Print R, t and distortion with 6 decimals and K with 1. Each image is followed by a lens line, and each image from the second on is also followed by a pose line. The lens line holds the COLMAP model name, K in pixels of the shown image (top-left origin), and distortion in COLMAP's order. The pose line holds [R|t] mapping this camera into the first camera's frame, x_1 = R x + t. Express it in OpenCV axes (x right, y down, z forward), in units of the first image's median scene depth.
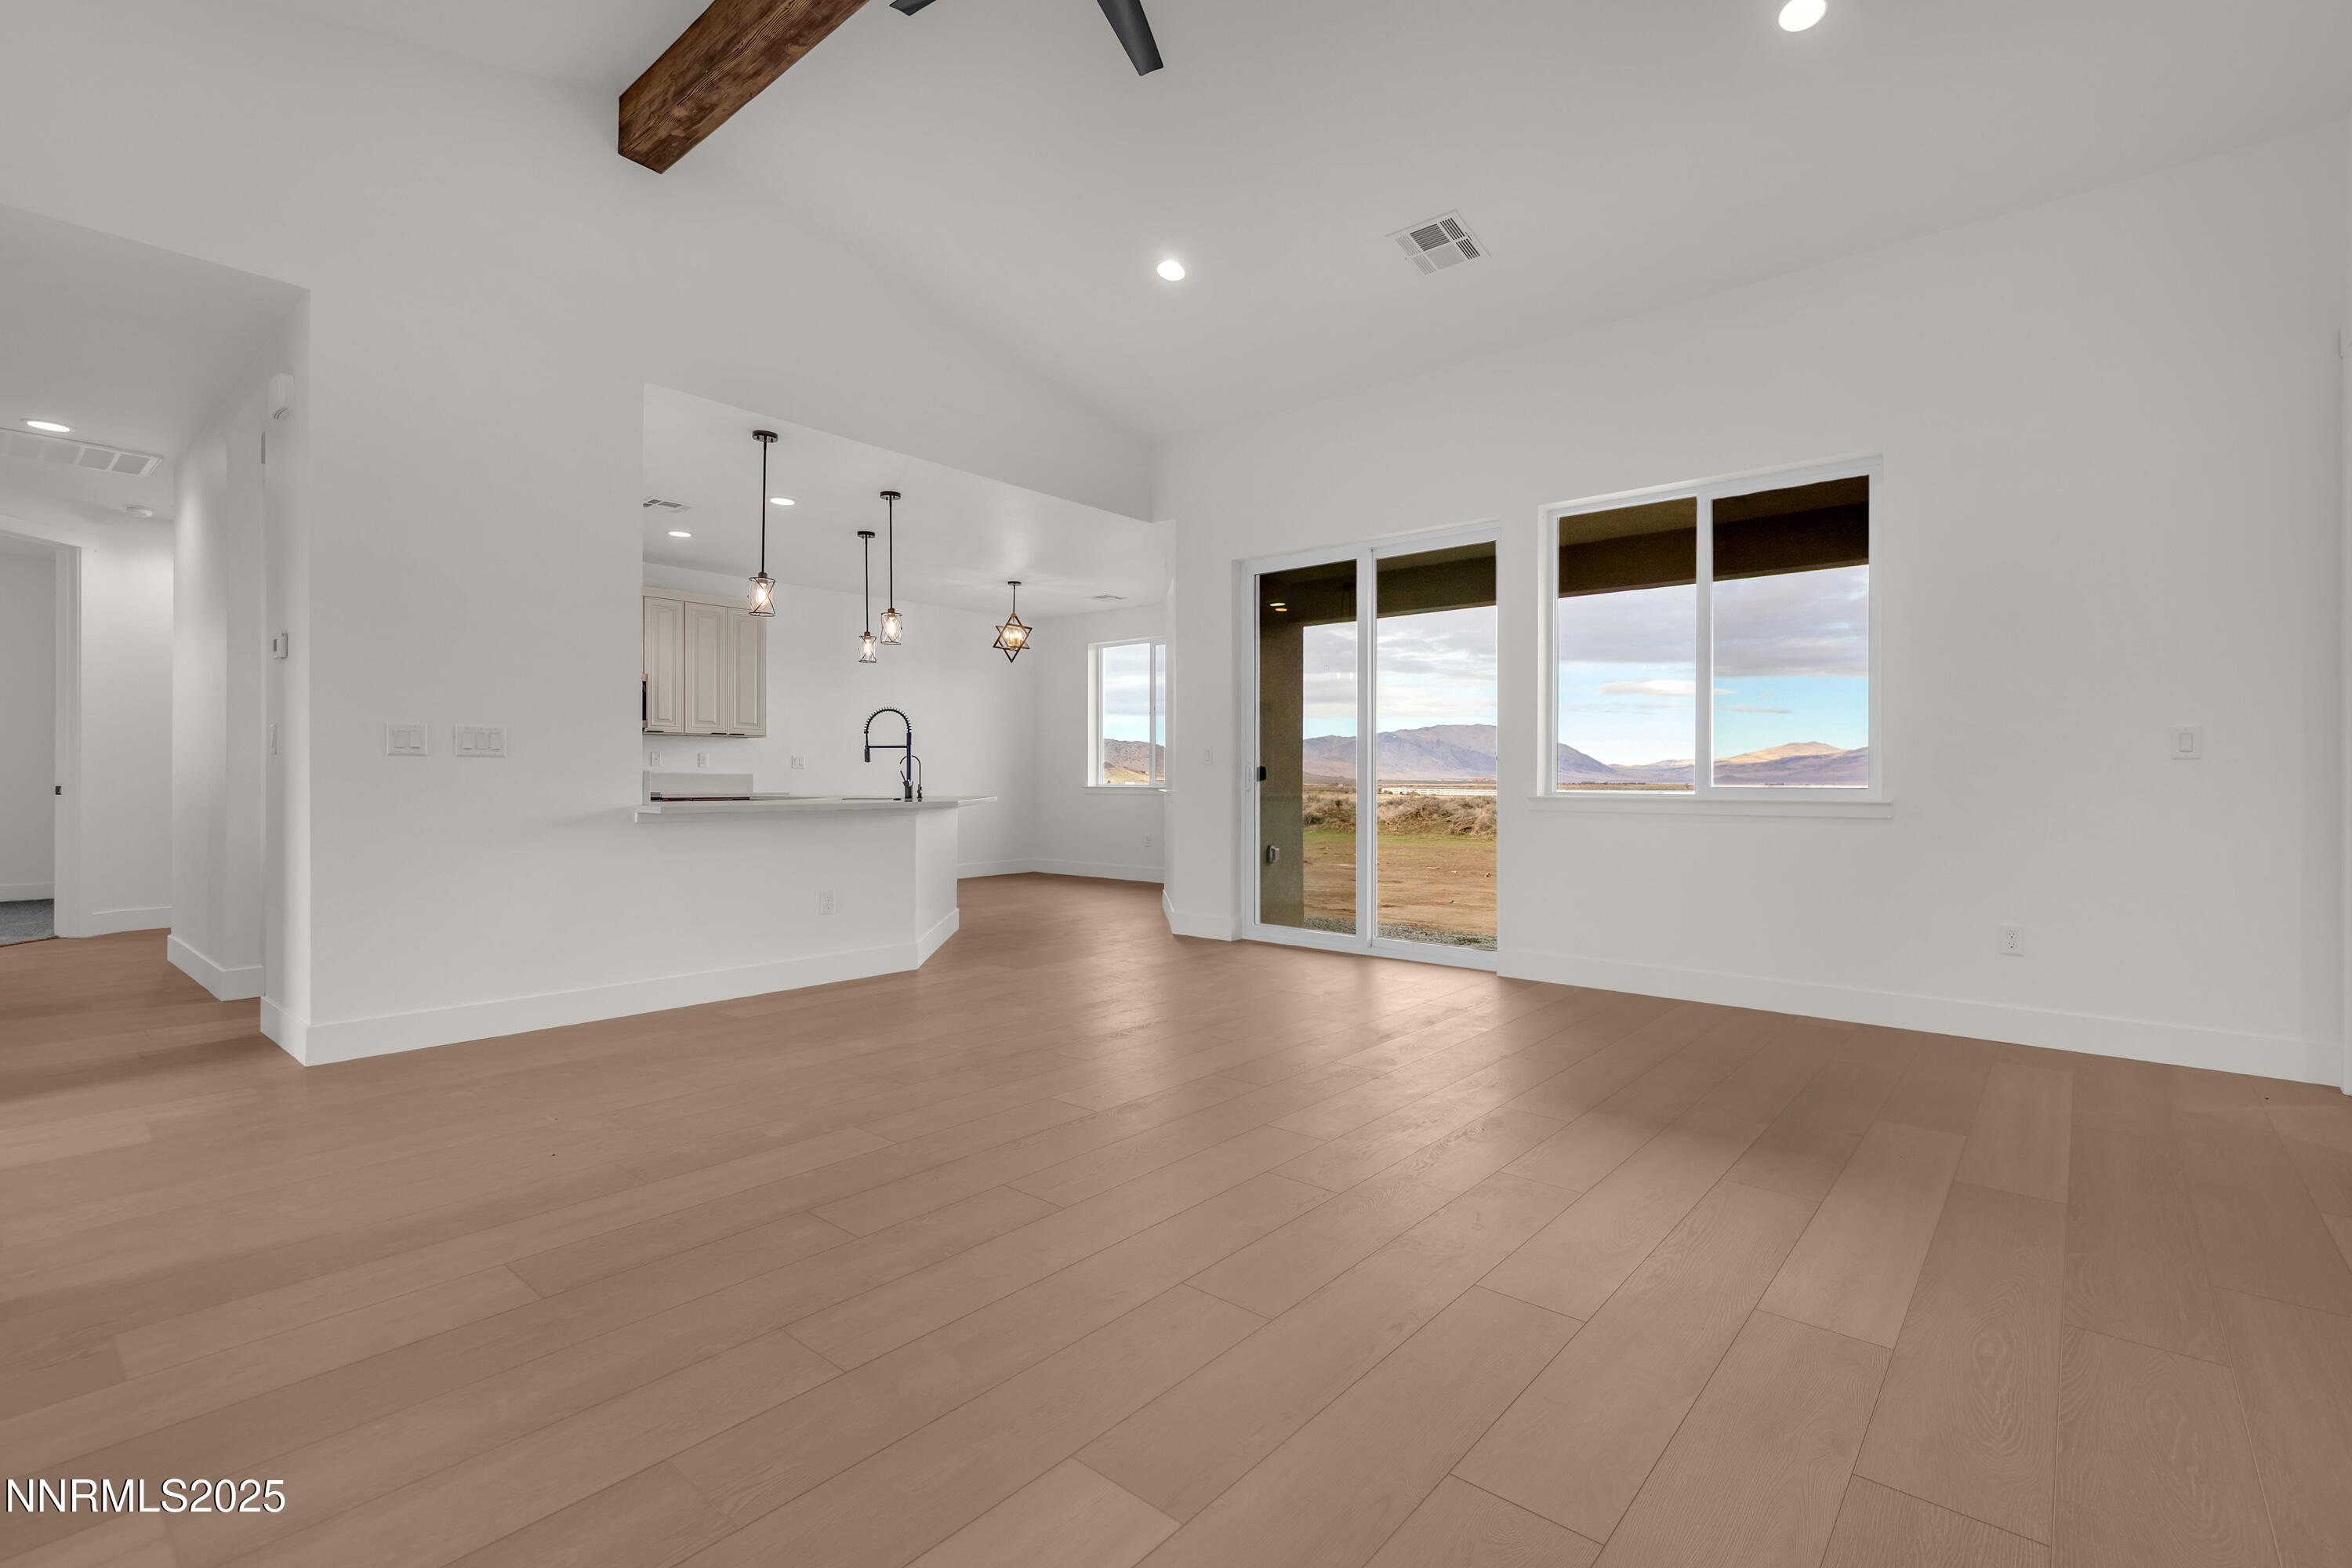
lens RADIAL K [[1060.3, 0, 1177.2], [0, 1060.3, 785.5], [0, 0, 1]] dist [0.002337, 0.000327]
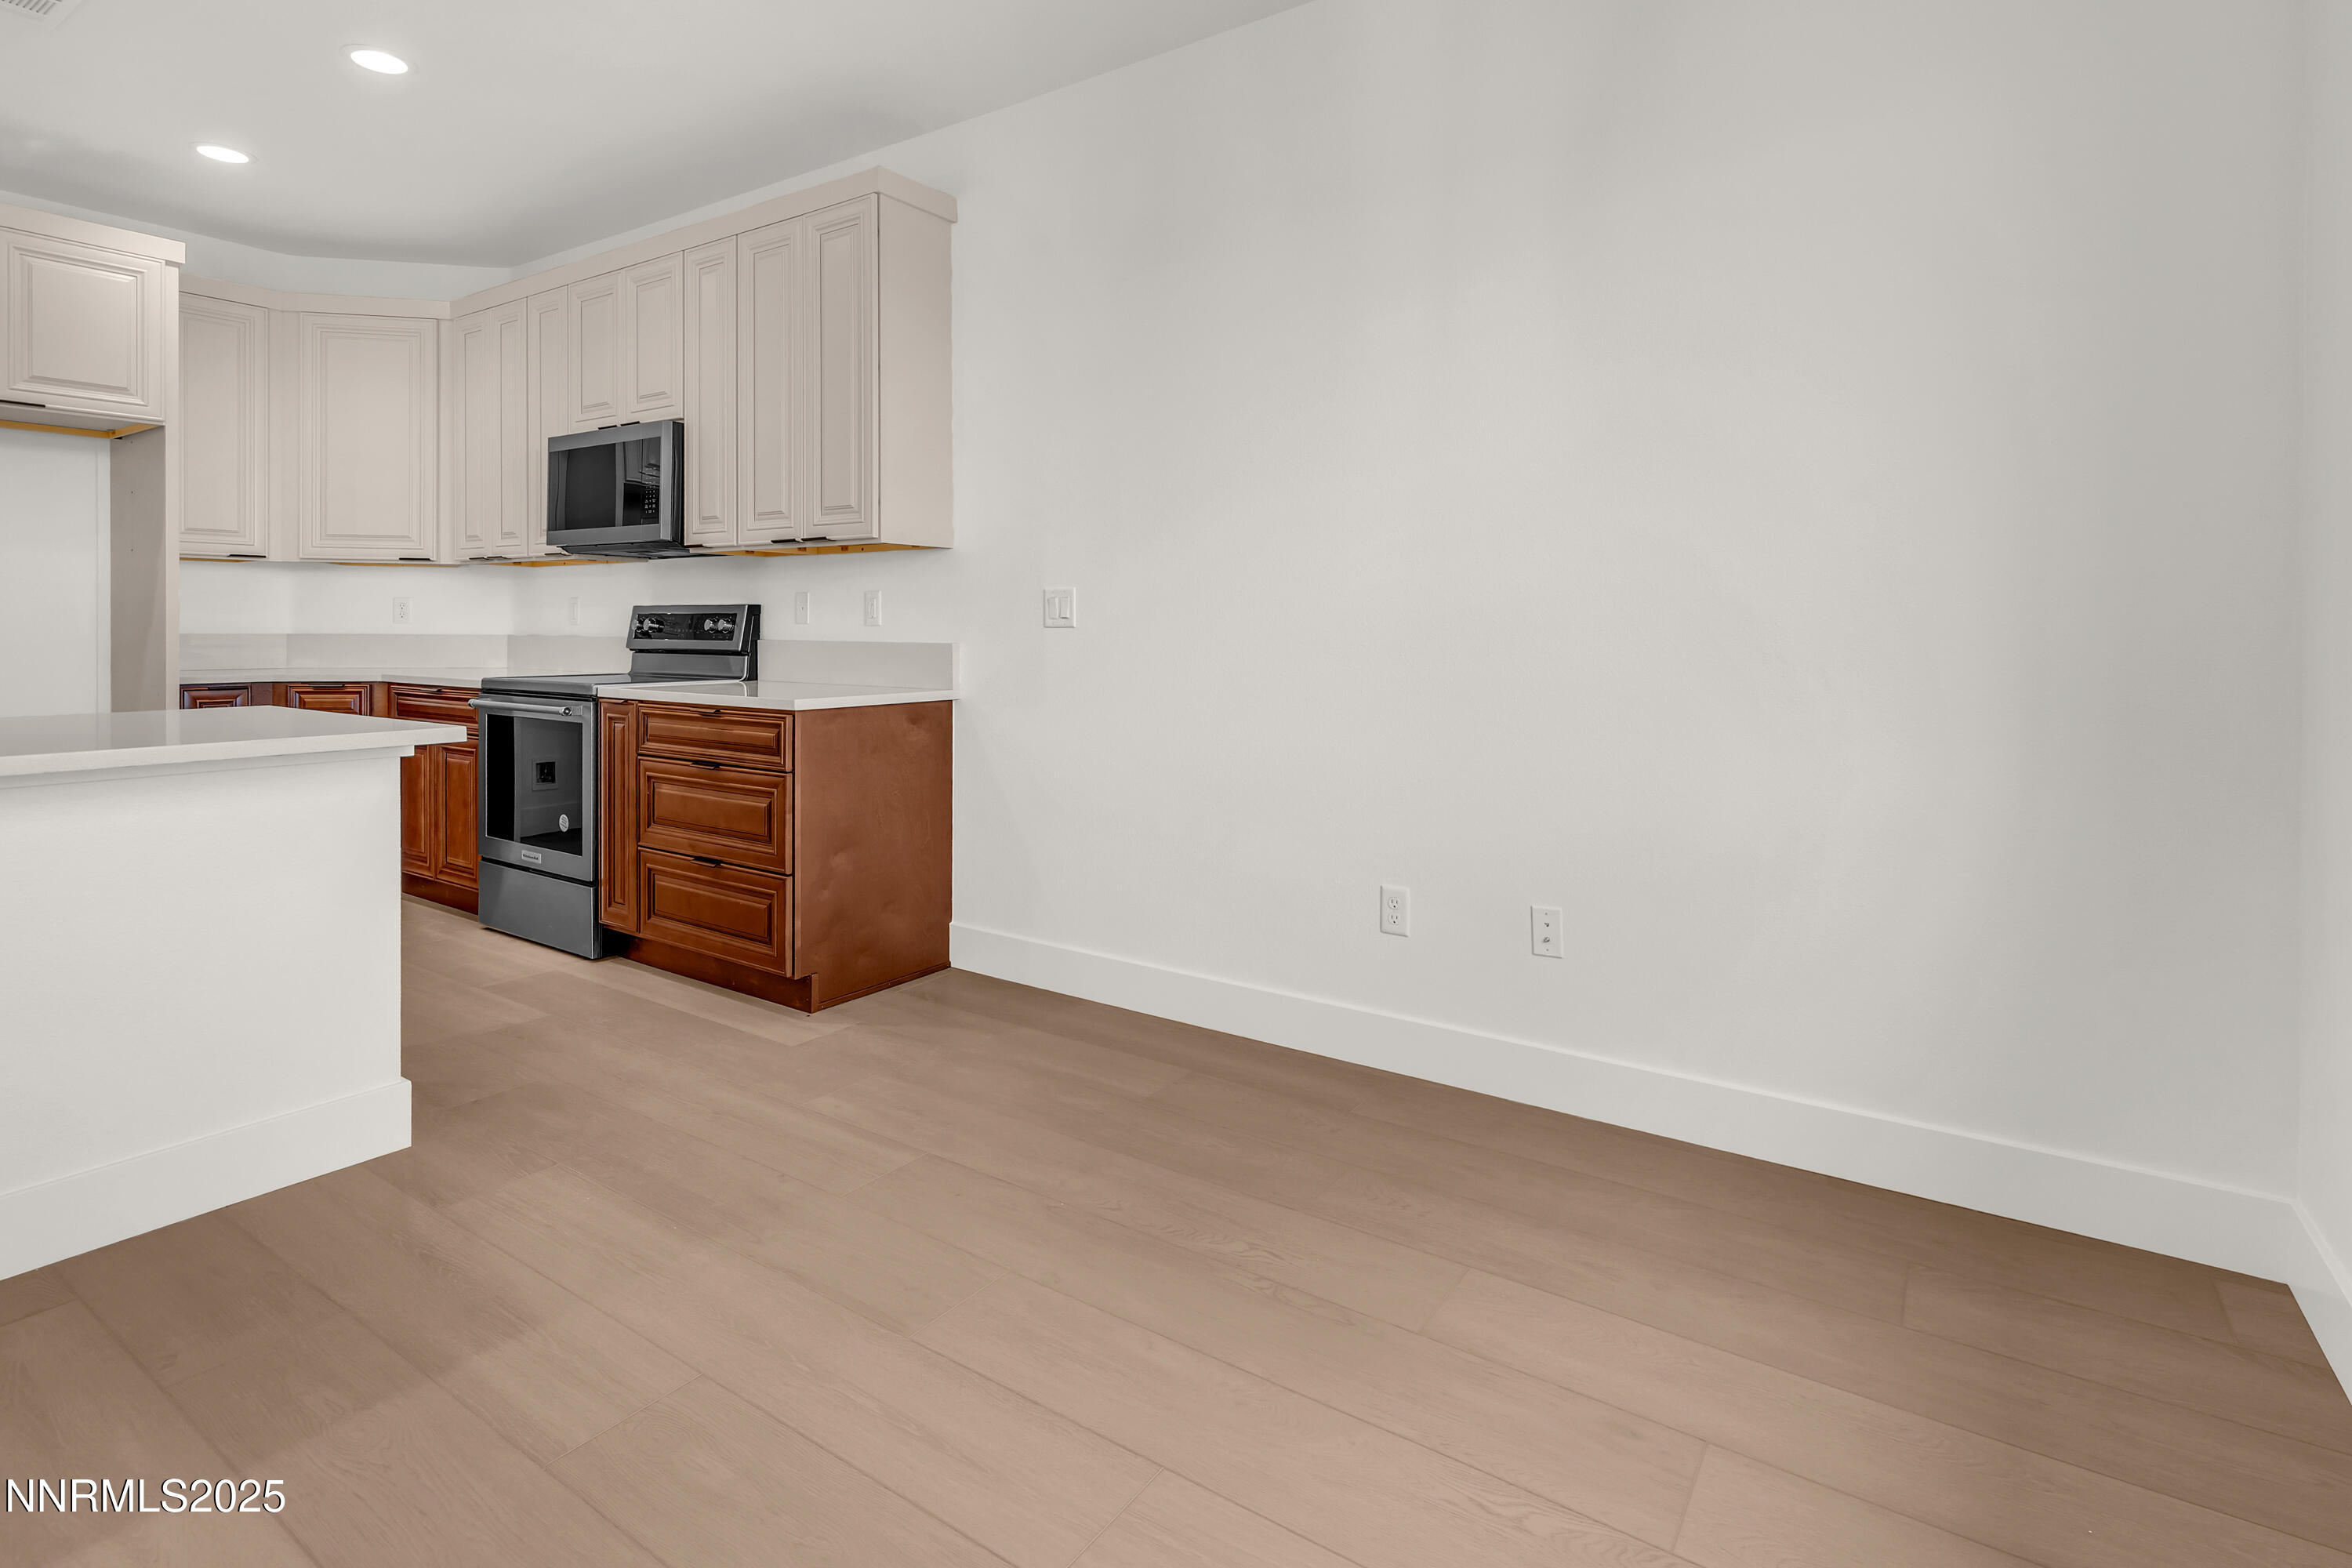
lens RADIAL K [[1192.4, 0, 1180.4], [0, 1192.4, 634.3], [0, 0, 1]] dist [0.014344, 0.003118]
pose [[0.105102, 0.003581, -0.994455, 0.041270], [-0.012917, 0.999914, 0.002236, -0.022160], [0.994378, 0.012611, 0.105139, 1.464679]]
